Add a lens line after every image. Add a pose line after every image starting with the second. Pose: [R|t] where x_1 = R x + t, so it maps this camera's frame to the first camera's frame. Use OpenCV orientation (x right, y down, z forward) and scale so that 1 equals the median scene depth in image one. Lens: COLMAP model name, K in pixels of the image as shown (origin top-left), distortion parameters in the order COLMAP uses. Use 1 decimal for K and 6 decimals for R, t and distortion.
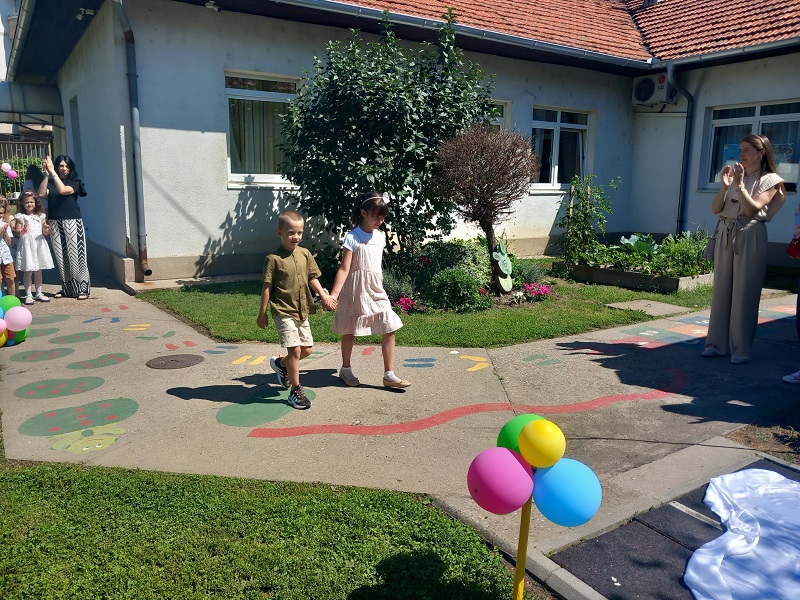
lens RADIAL K [[638.3, 0, 398.3], [0, 638.3, 302.3], [0, 0, 1]] dist [-0.001036, -0.000100]
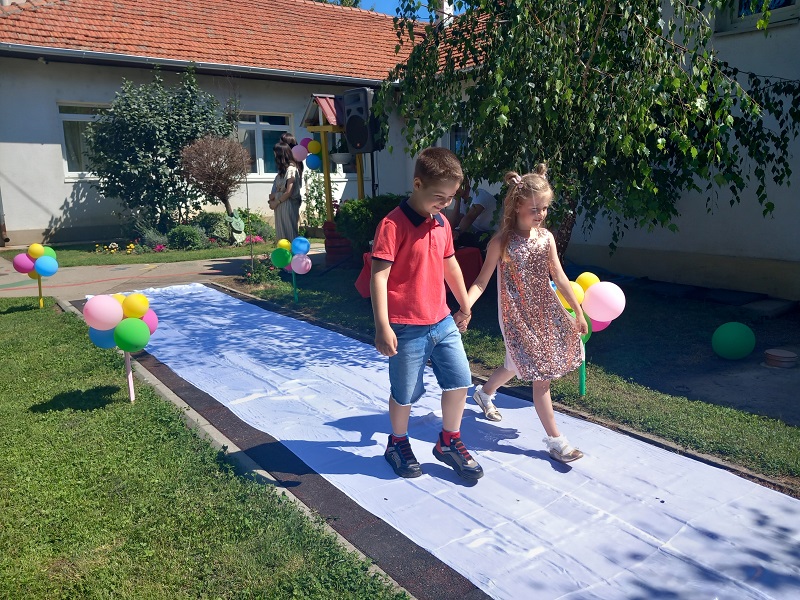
lens RADIAL K [[638.3, 0, 398.3], [0, 638.3, 302.3], [0, 0, 1]] dist [-0.001036, -0.000100]
pose [[0.998007, -0.040469, 0.048419, 0.424091], [0.040201, 0.999170, 0.006507, 0.120757], [-0.048642, -0.004548, 0.998806, -0.510664]]
